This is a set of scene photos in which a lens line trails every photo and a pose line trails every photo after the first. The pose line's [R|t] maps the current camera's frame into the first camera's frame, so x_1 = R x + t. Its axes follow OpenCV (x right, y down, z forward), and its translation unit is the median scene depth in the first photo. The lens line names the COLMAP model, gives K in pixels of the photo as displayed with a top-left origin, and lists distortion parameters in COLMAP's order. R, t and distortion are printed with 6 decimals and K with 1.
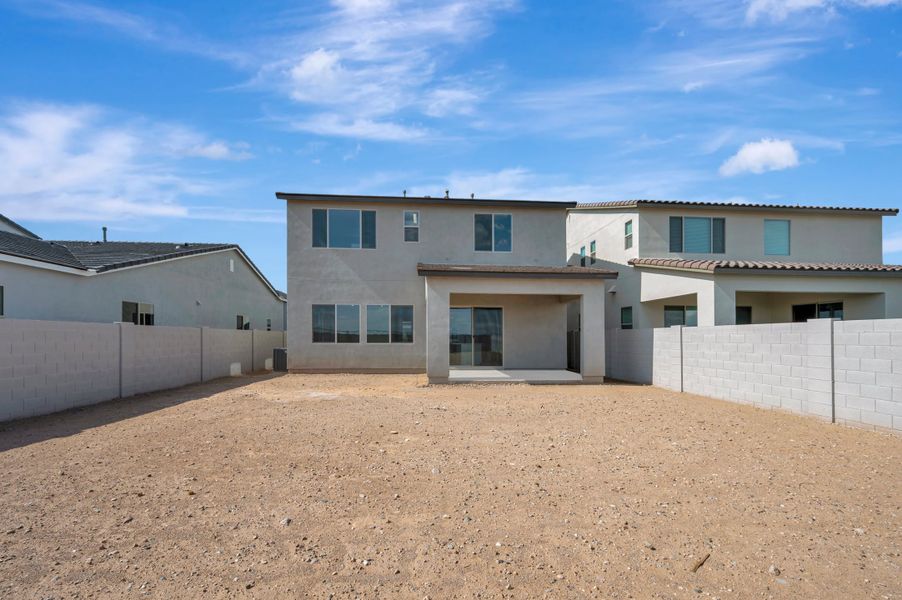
lens RADIAL K [[367.5, 0, 450.8], [0, 367.5, 331.7], [0, 0, 1]] dist [-0.000987, -0.000307]
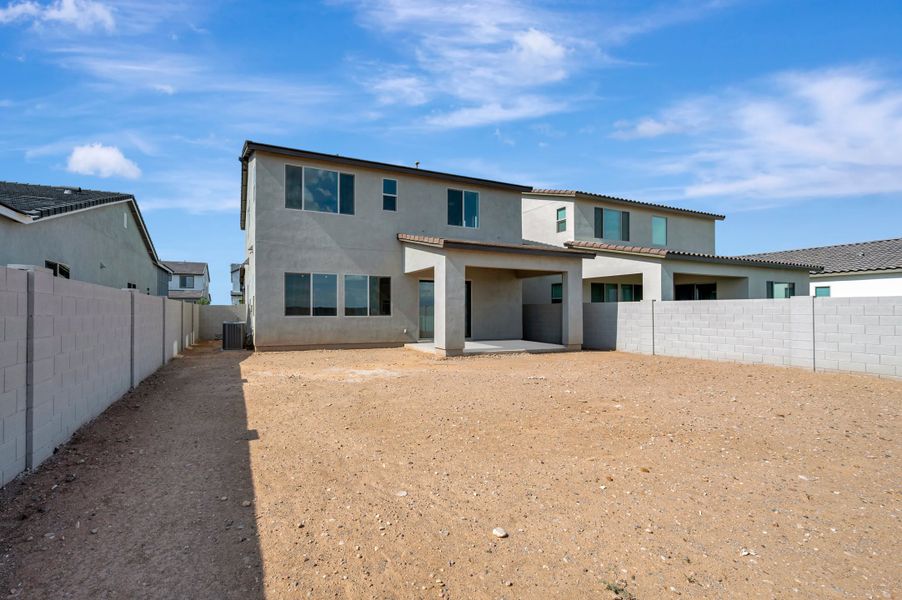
lens RADIAL K [[364.6, 0, 450.8], [0, 364.6, 303.7], [0, 0, 1]] dist [-0.000808, 0.000298]
pose [[0.952152, 0.005399, 0.305577, -0.253319], [-0.004334, 0.999982, -0.004163, 0.002252], [-0.305594, 0.002639, 0.952158, 0.041695]]
